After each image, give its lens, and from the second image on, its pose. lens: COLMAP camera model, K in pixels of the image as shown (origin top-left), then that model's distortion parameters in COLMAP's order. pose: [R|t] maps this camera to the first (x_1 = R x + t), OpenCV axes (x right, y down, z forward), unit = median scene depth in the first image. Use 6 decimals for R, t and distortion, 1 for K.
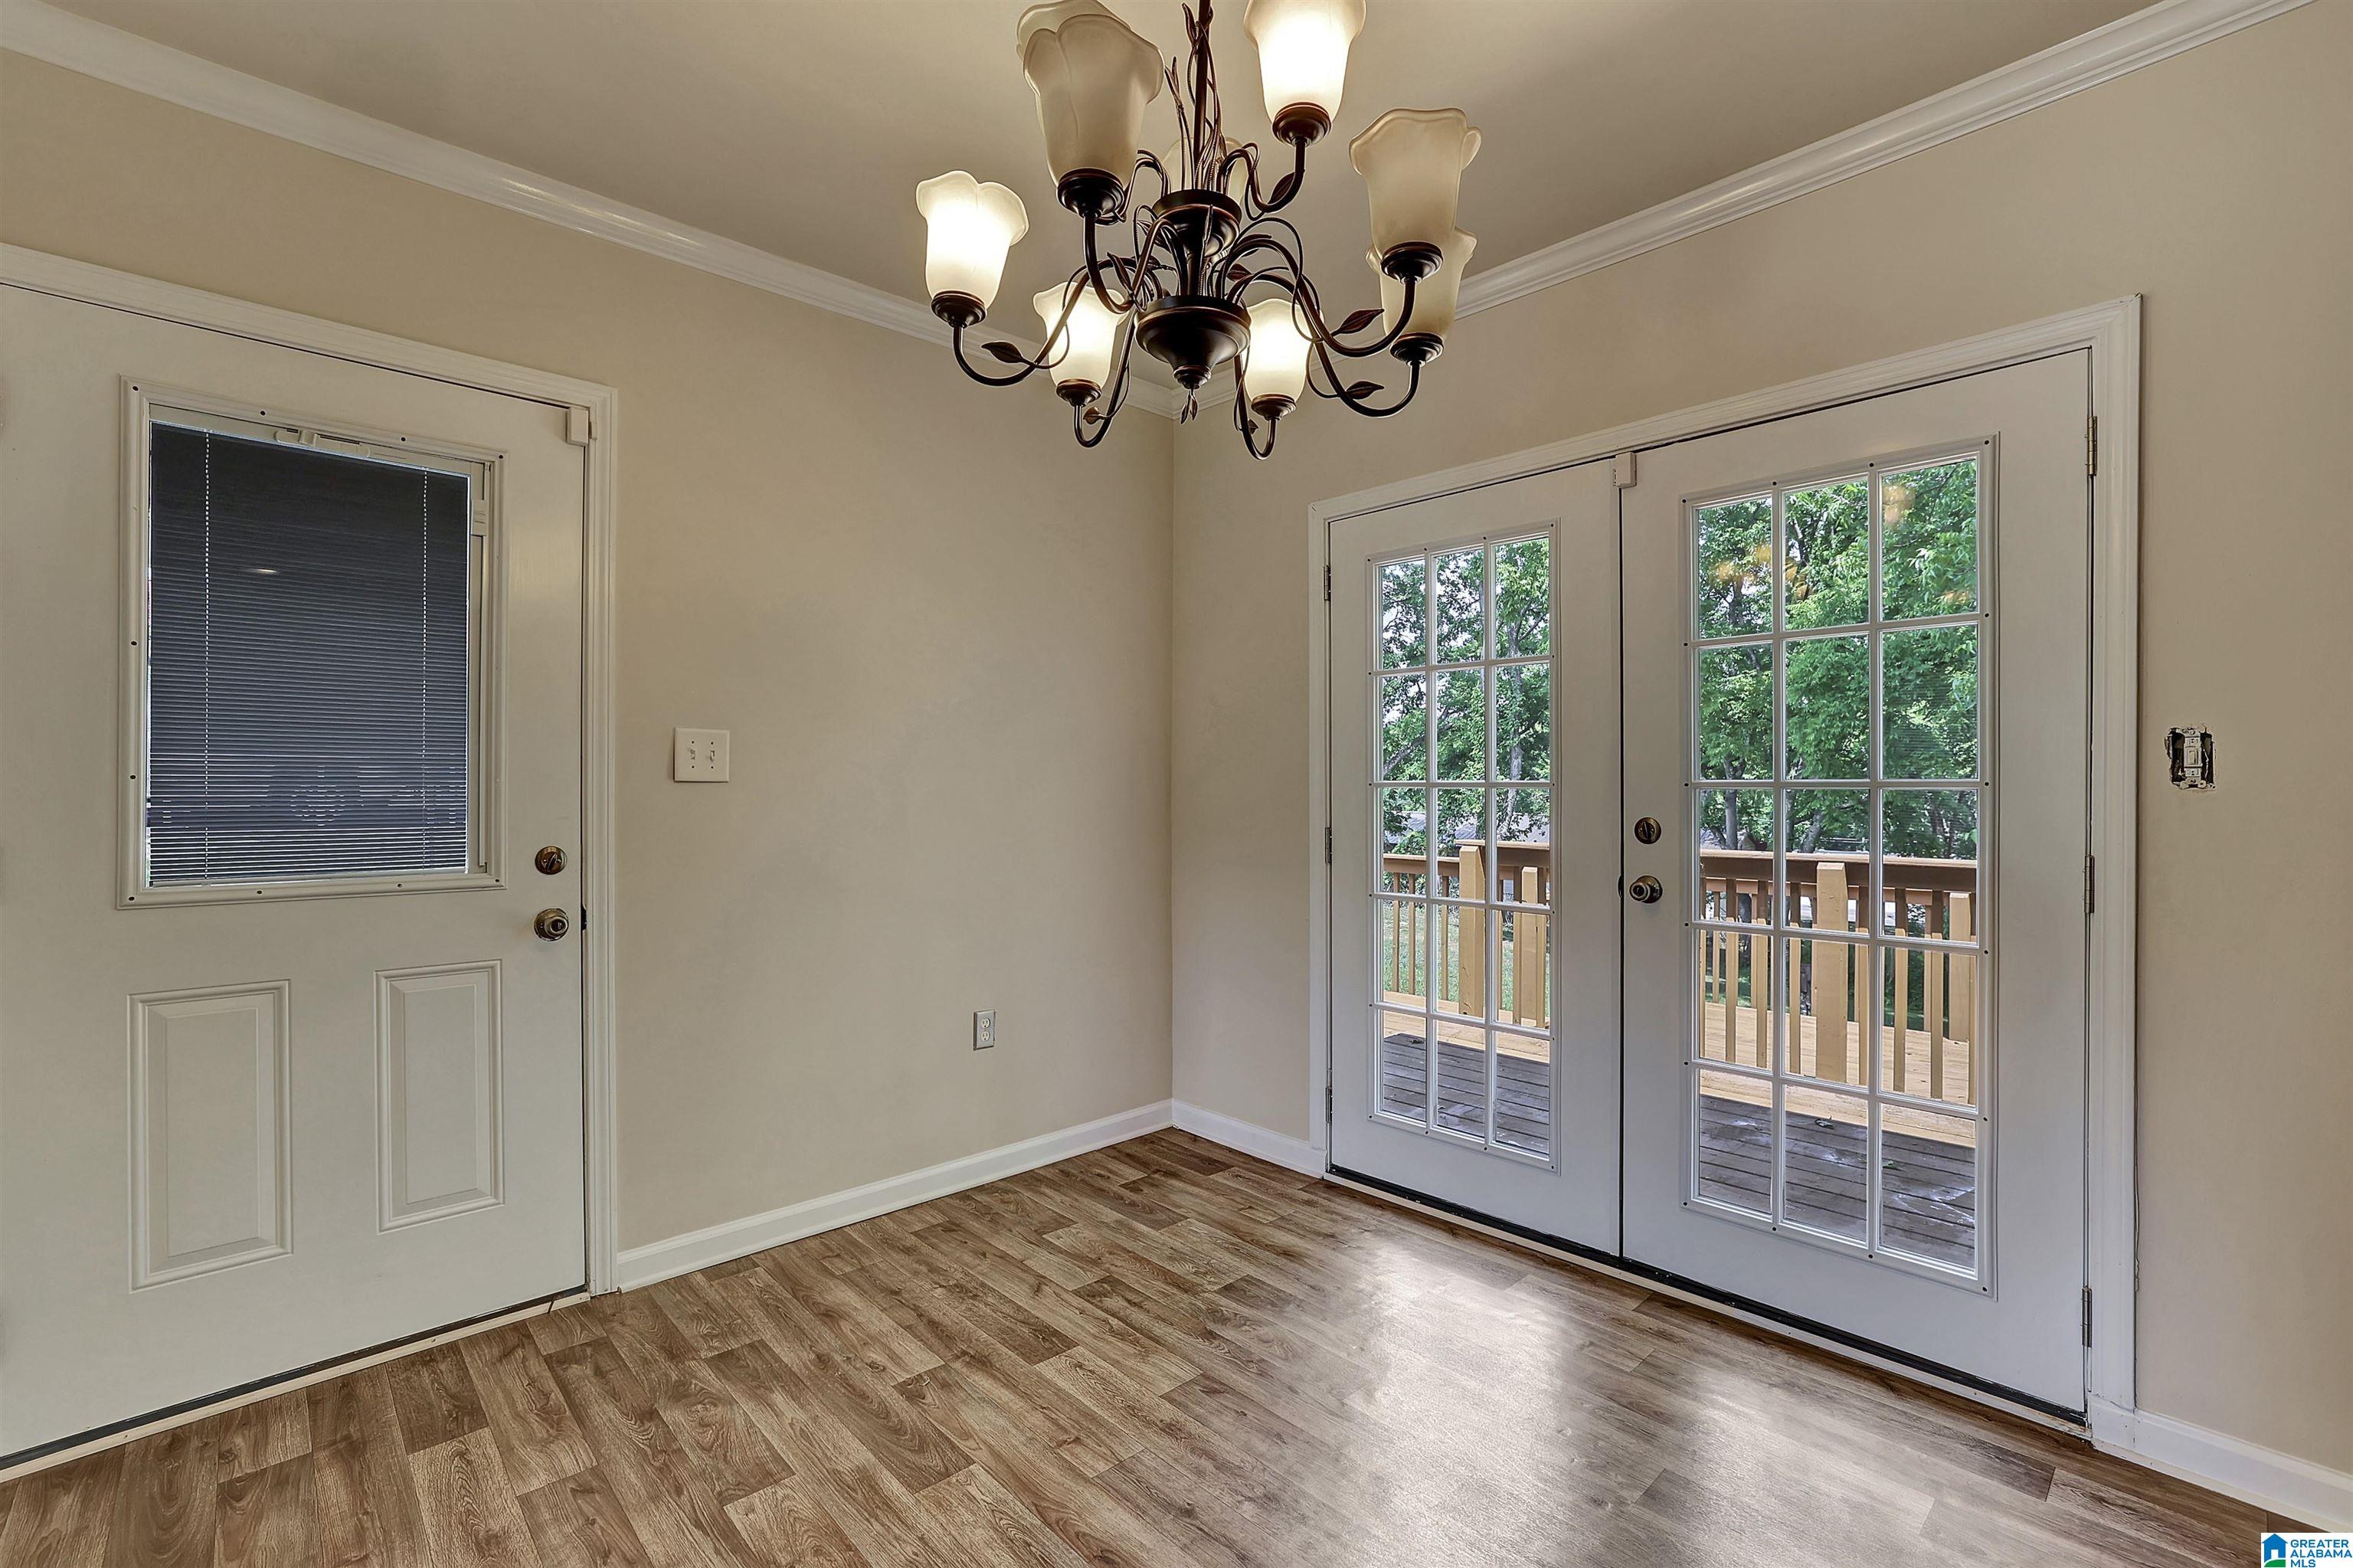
lens RADIAL K [[1040.0, 0, 1167.0], [0, 1040.0, 779.0], [0, 0, 1]] dist [-0.000839, 0.000277]
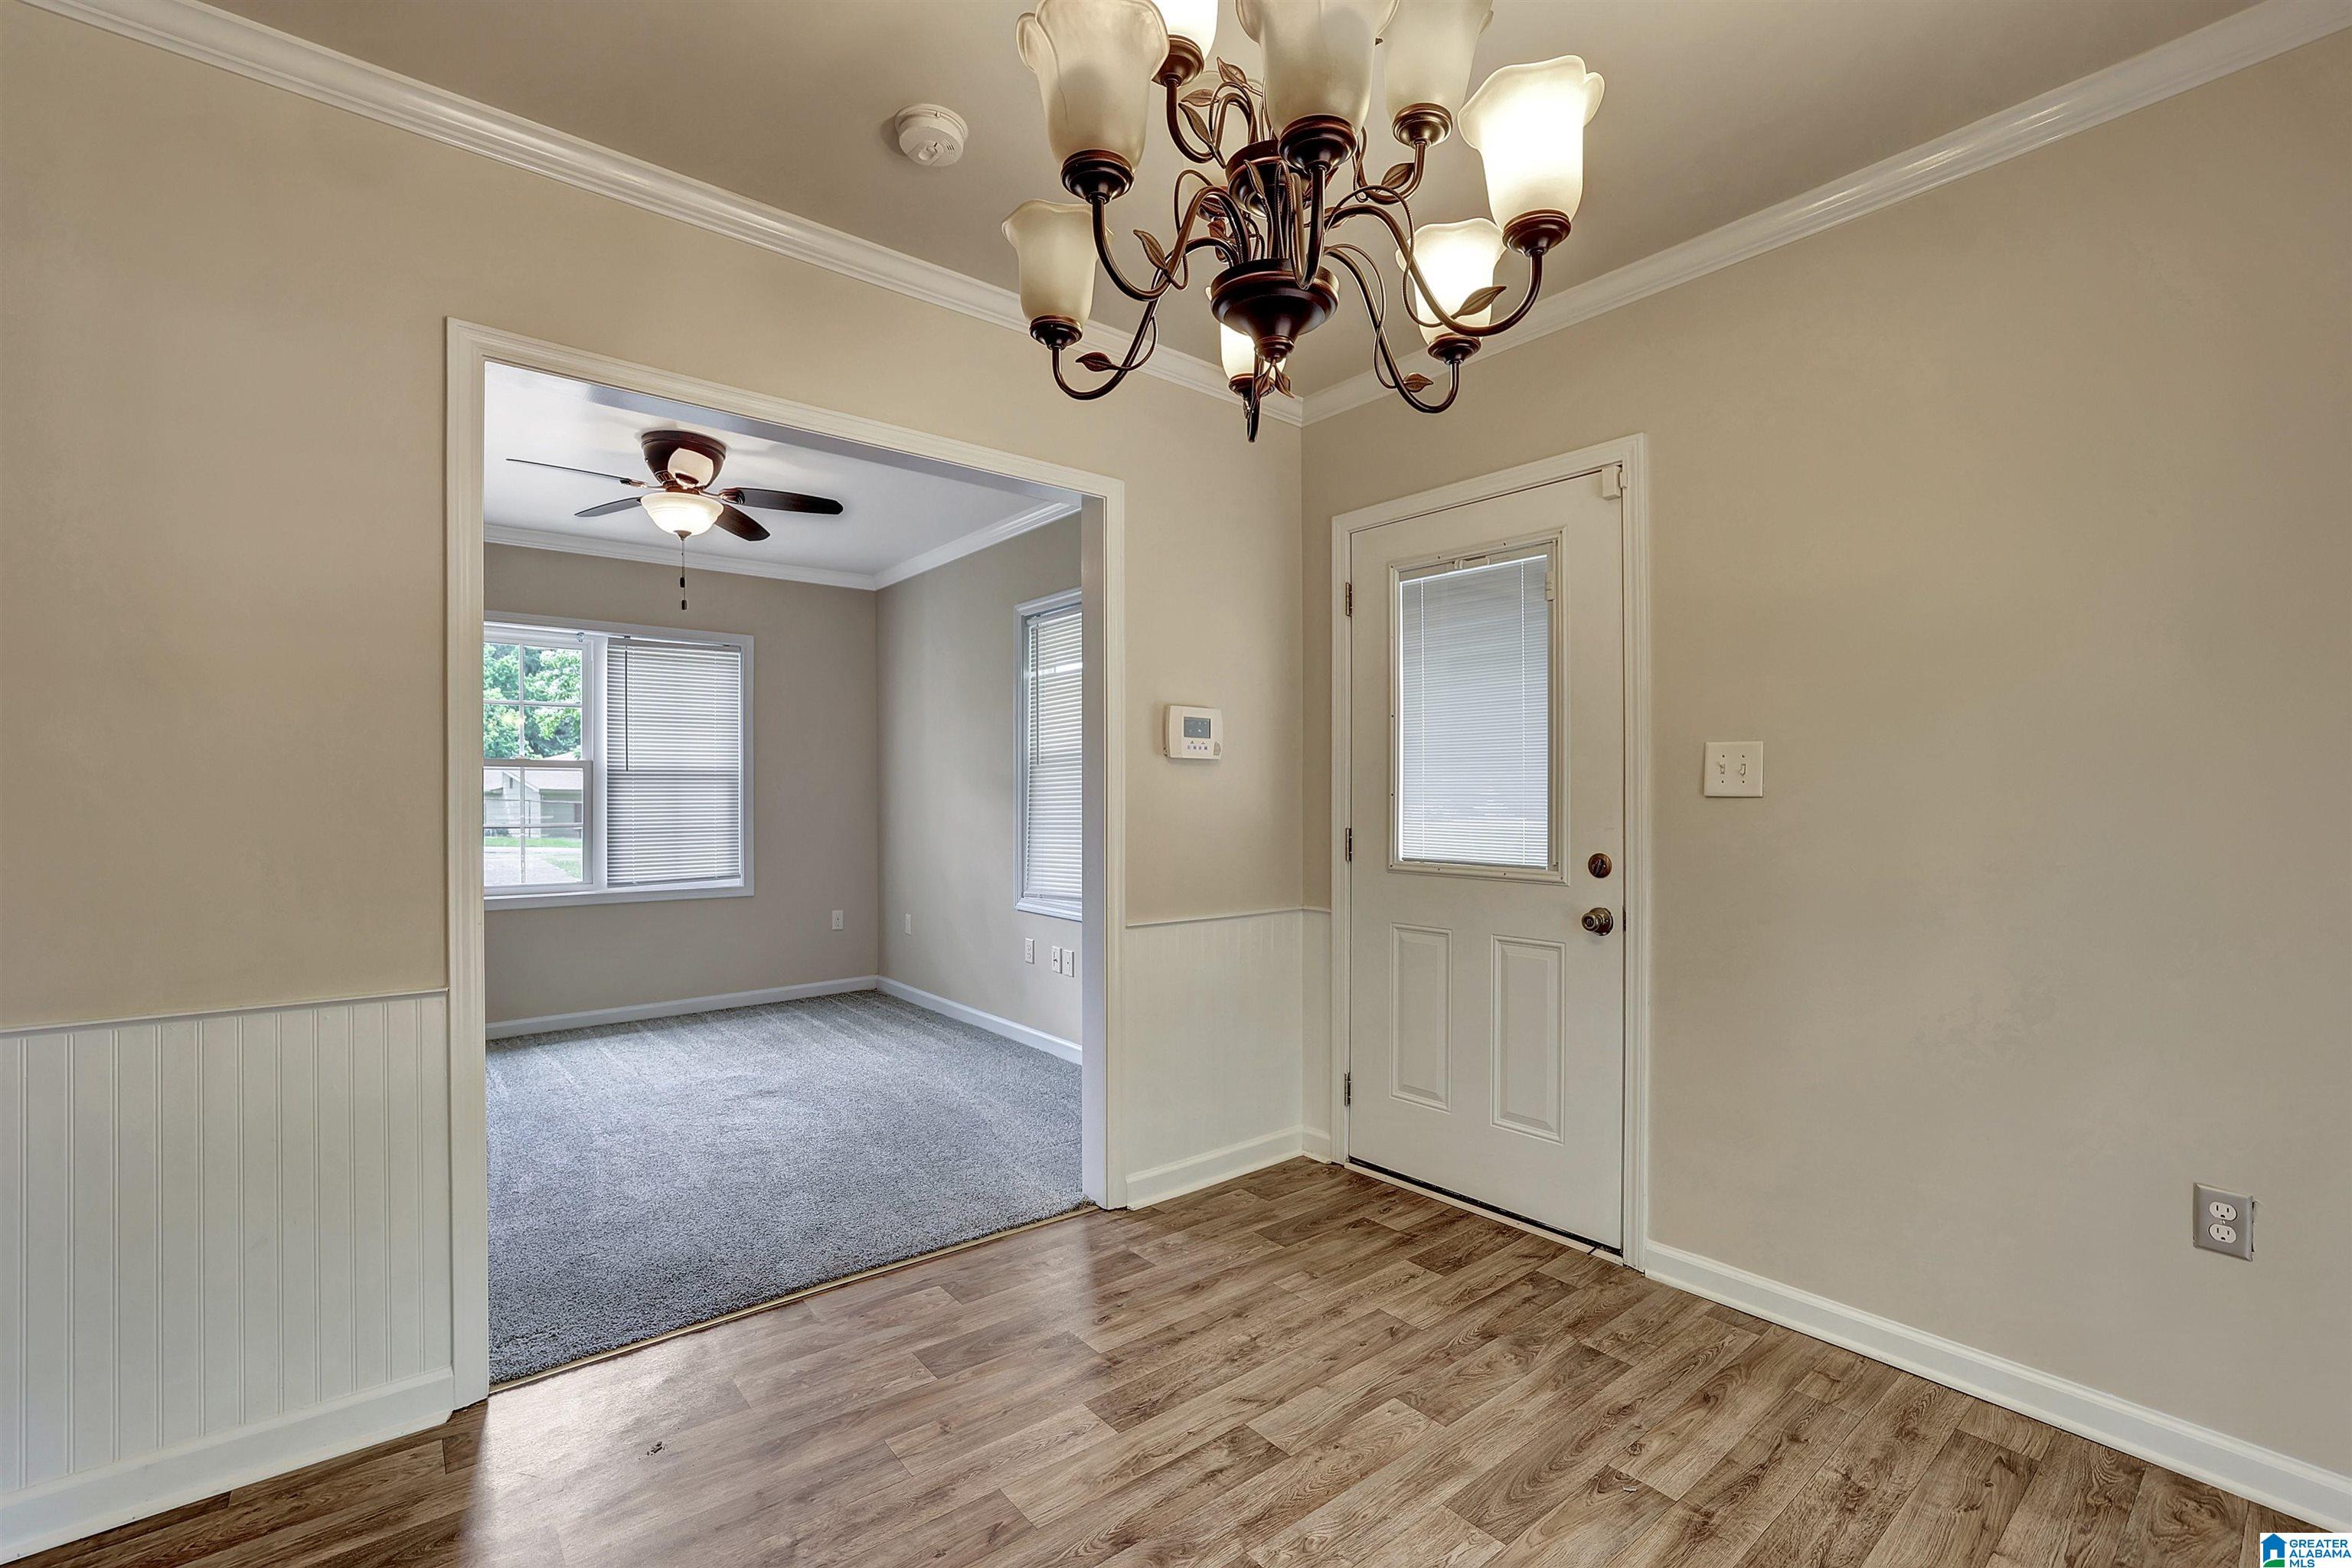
lens RADIAL K [[1037.2, 0, 1185.9], [0, 1037.2, 802.4], [0, 0, 1]] dist [0.001297, 0.000738]
pose [[-0.041096, 0.007118, -0.999130, 0.592496], [0.001882, 0.999973, 0.007046, -0.000707], [0.999153, -0.001591, -0.041109, 0.611781]]
